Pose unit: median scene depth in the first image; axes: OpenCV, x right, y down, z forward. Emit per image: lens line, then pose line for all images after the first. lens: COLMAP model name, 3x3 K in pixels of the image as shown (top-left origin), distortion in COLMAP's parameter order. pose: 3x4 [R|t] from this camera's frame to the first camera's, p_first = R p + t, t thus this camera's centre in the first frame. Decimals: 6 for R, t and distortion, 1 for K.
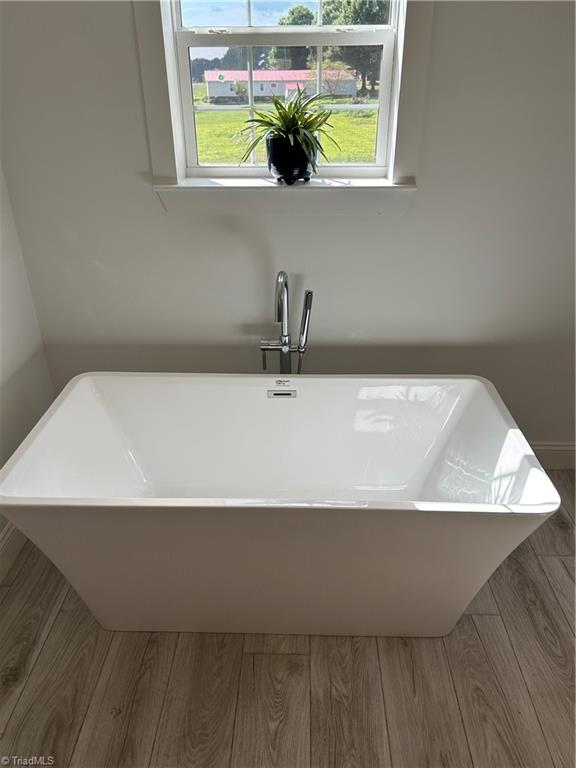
lens RADIAL K [[574.0, 0, 286.6], [0, 574.0, 383.3], [0, 0, 1]] dist [0.059597, -0.064668]
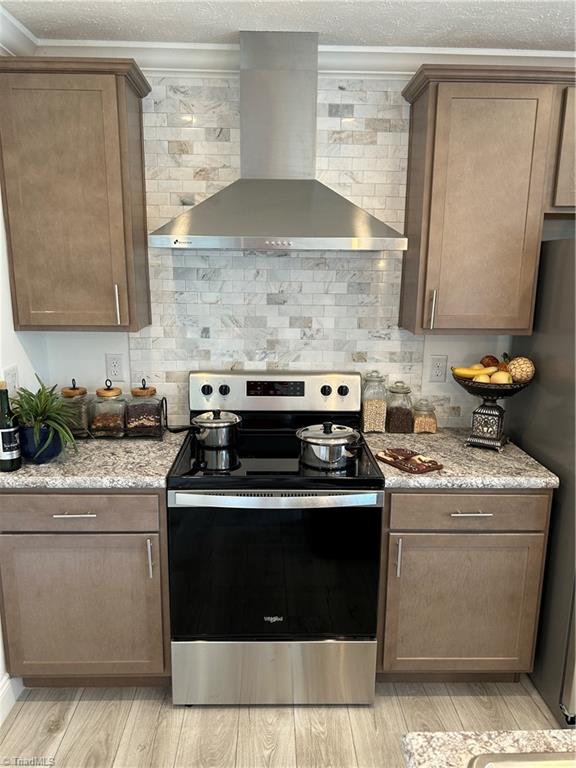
lens RADIAL K [[574.0, 0, 285.2], [0, 574.0, 389.0], [0, 0, 1]] dist [0.059597, -0.064668]
pose [[0.998175, 0.008818, 0.059741, -0.064670], [0.008808, 0.957443, -0.288487, 0.187362], [-0.059743, 0.288487, 0.955618, -0.444946]]
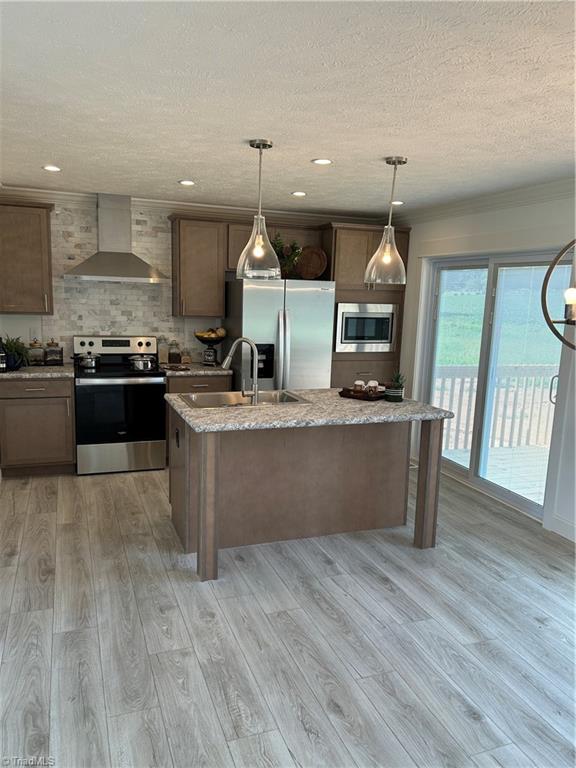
lens RADIAL K [[574.0, 0, 291.1], [0, 574.0, 389.5], [0, 0, 1]] dist [0.059597, -0.064668]
pose [[0.918691, -0.025425, 0.394157, -0.190662], [0.148619, 0.946839, -0.285321, 0.540367], [-0.365949, 0.320702, 0.873631, -1.118045]]
